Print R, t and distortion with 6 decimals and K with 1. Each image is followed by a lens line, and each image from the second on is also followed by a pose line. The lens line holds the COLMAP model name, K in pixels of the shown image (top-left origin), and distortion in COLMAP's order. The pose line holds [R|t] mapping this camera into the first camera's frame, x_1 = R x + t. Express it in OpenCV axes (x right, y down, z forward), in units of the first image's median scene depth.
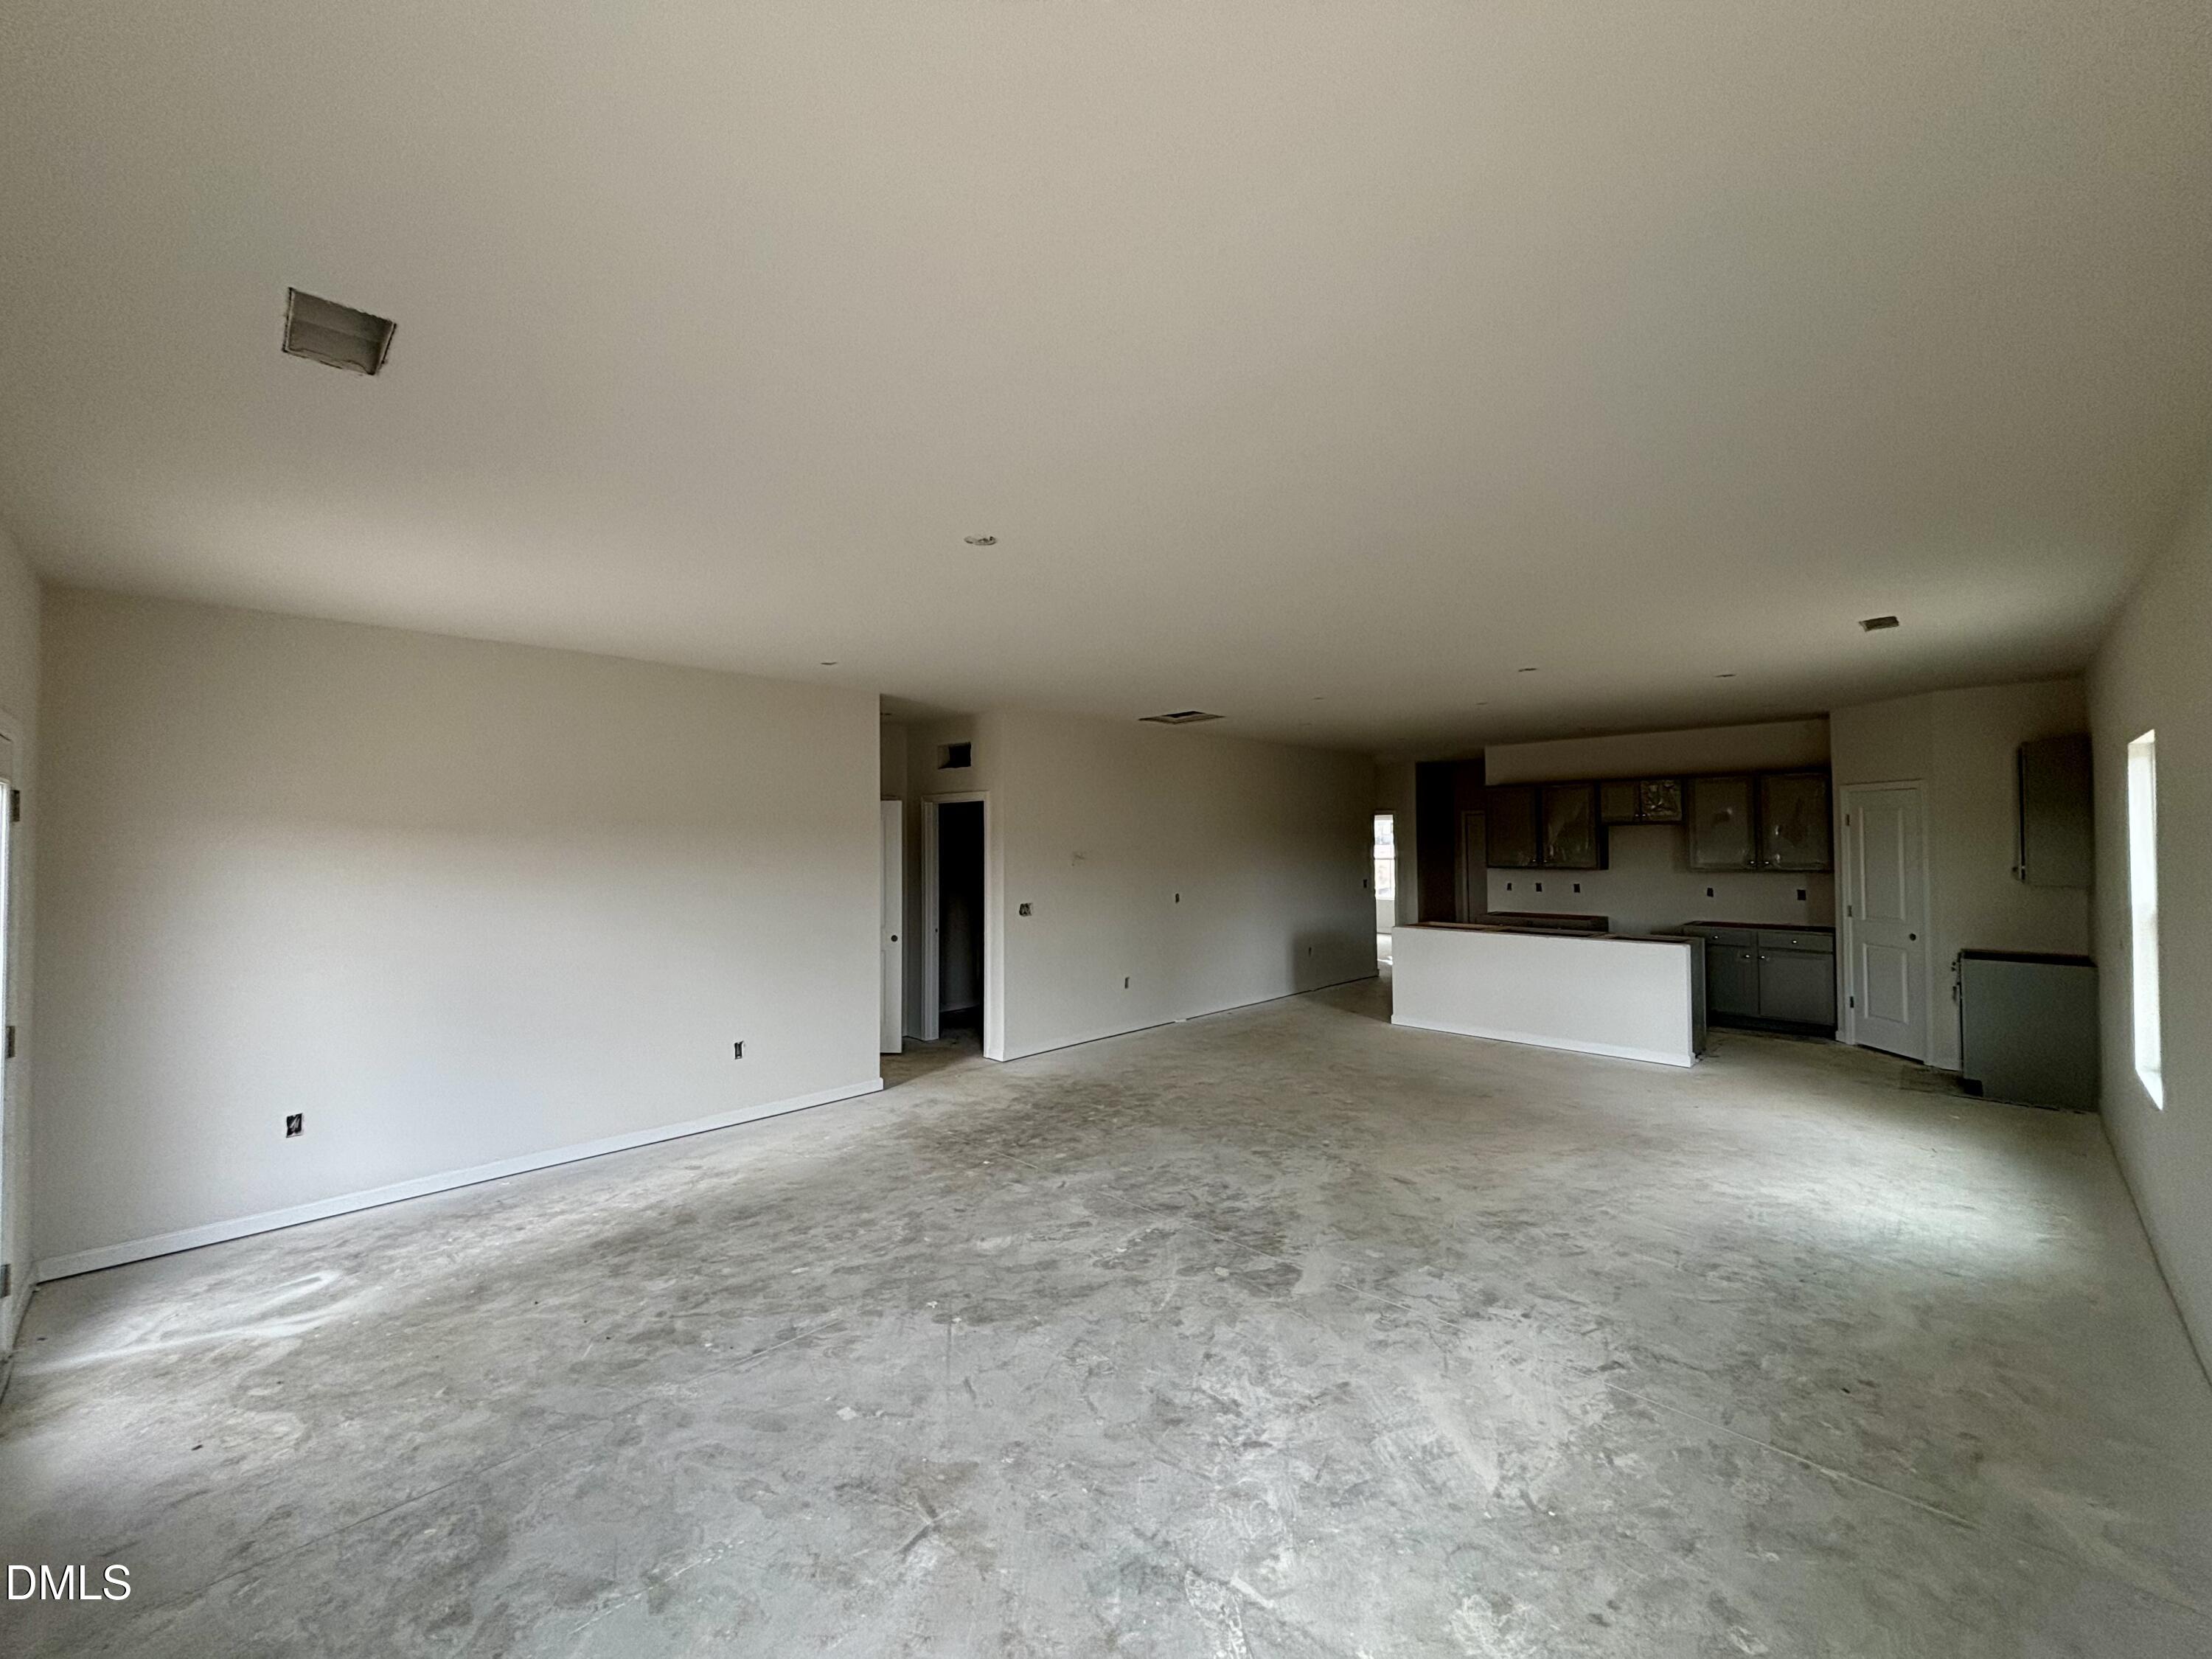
lens RADIAL K [[884.9, 0, 1105.2], [0, 884.9, 831.2], [0, 0, 1]] dist [0.002100, 0.001773]
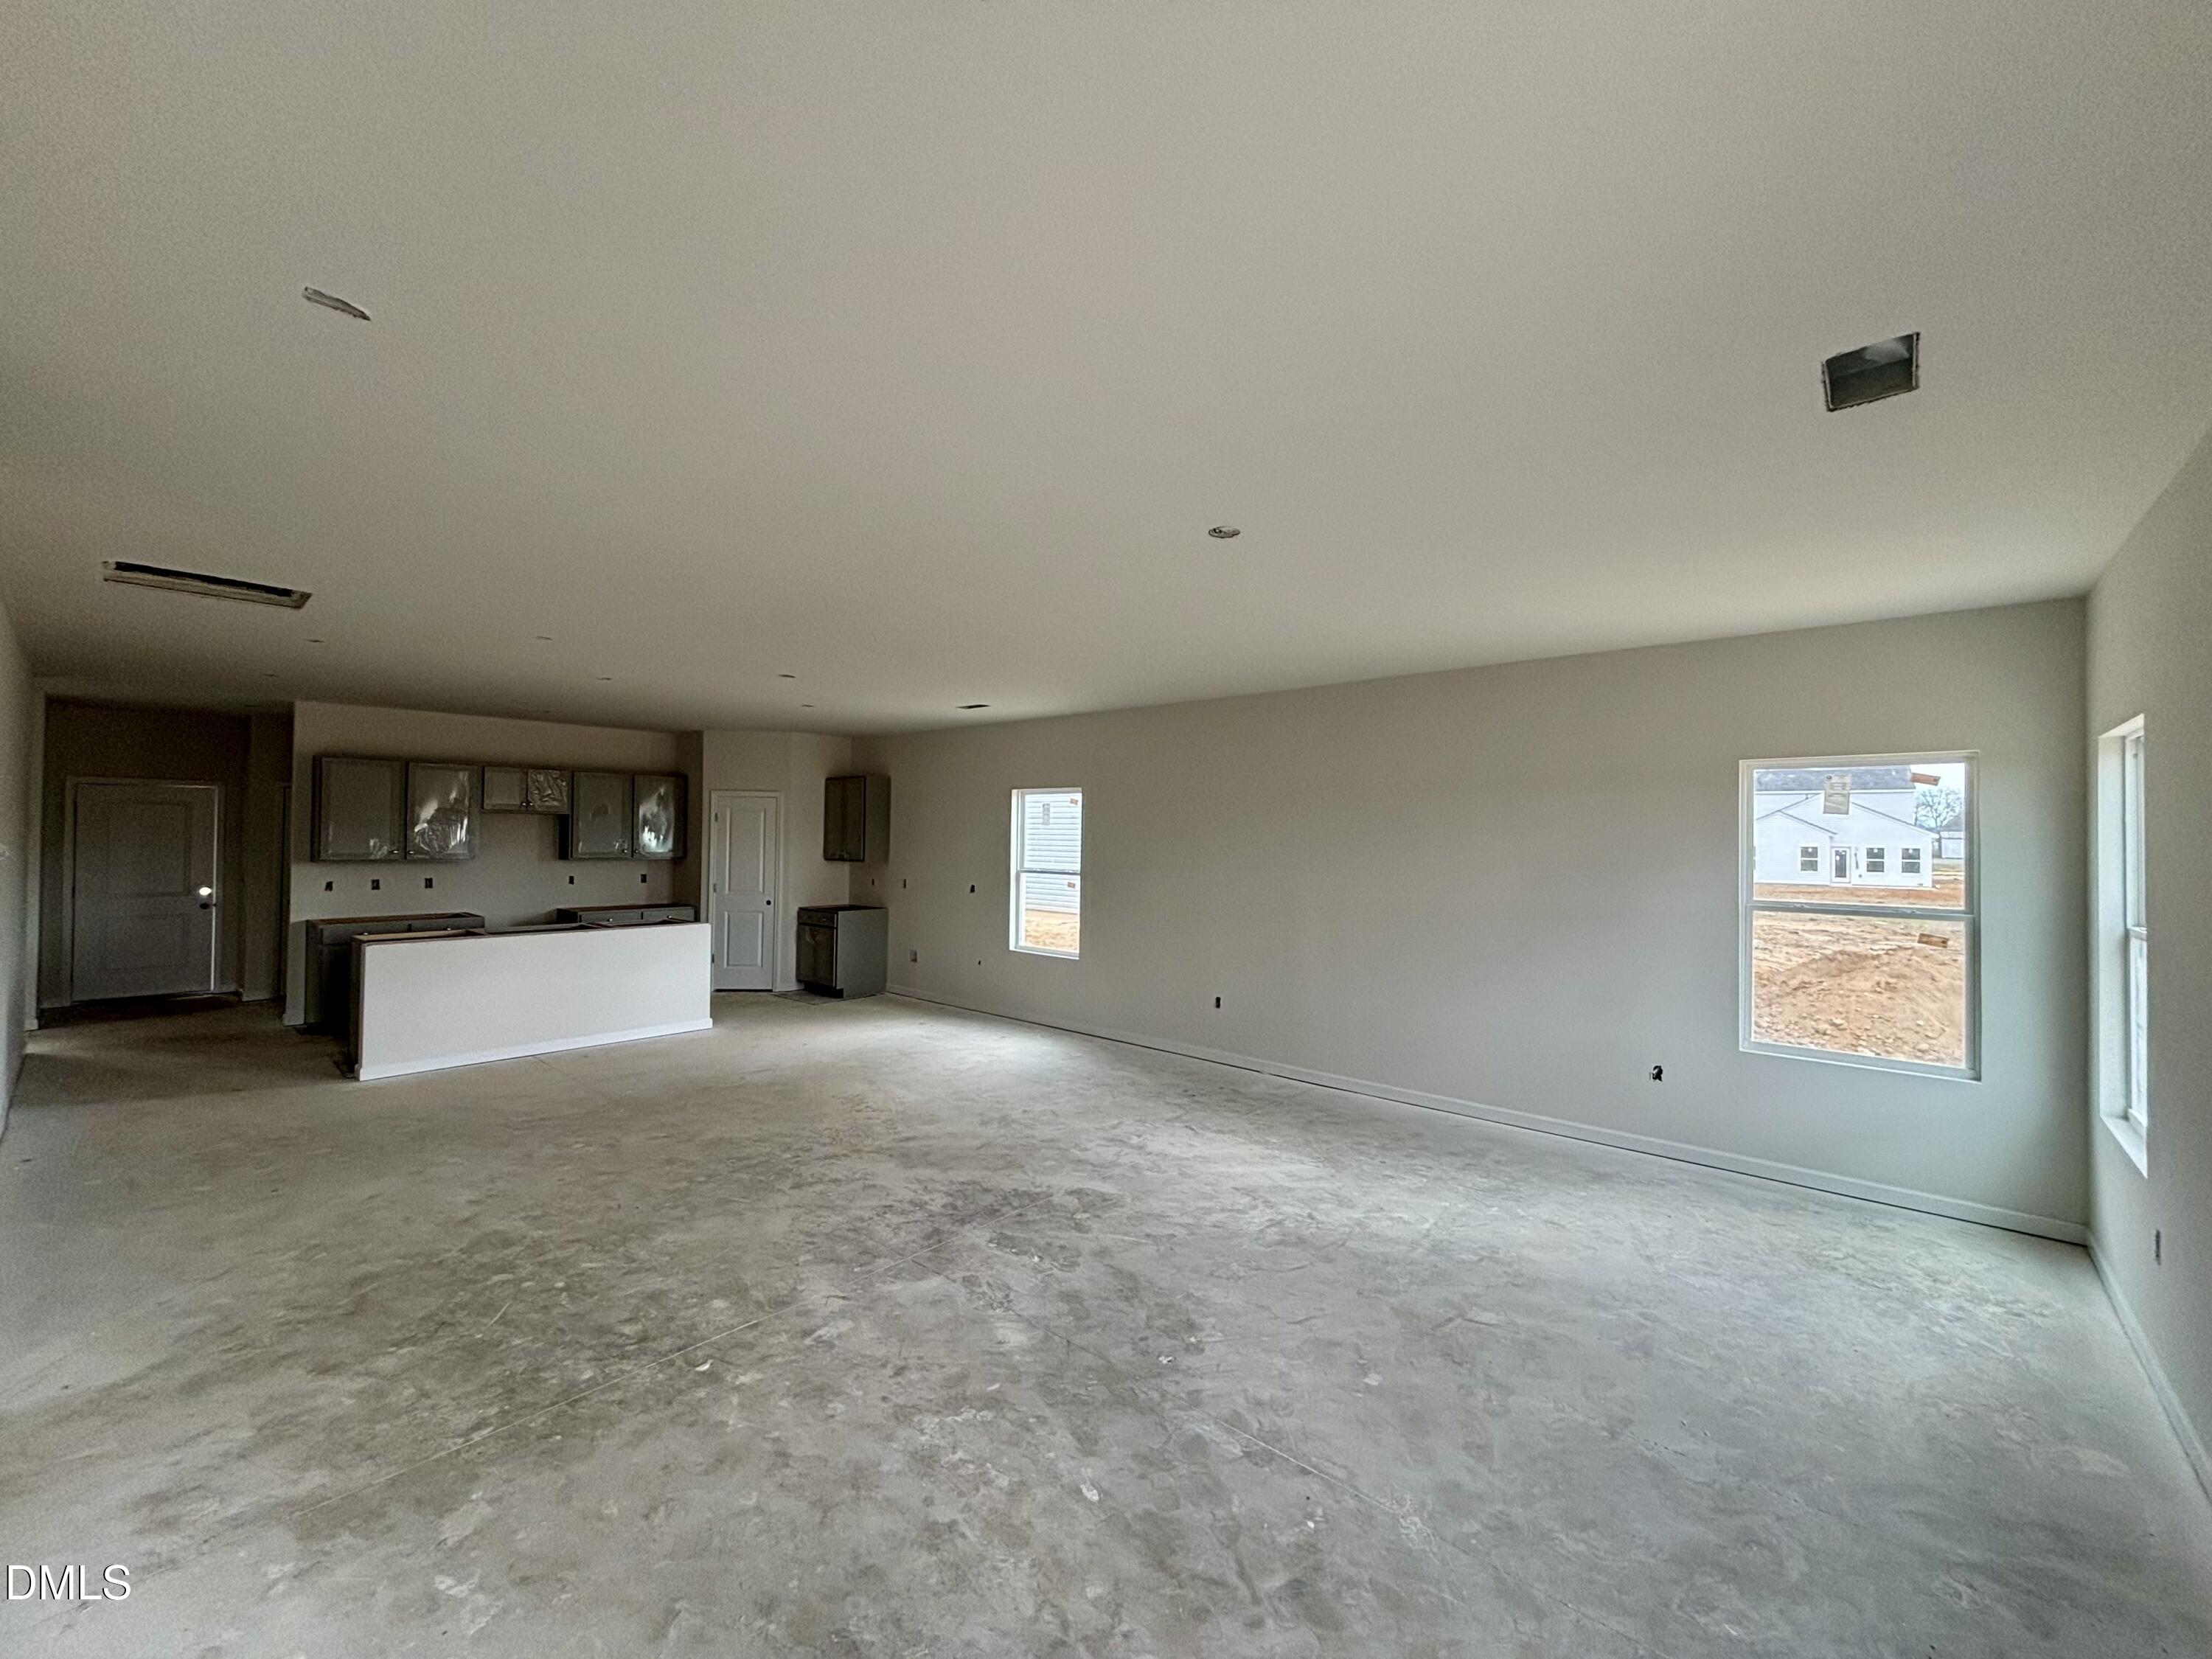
lens RADIAL K [[884.9, 0, 1106.7], [0, 884.9, 829.2], [0, 0, 1]] dist [0.002100, 0.001773]
pose [[-0.047936, 0.014899, 0.998739, -0.883596], [-0.024631, 0.999567, -0.016093, 0.022304], [-0.998547, -0.025371, -0.047548, 0.917516]]
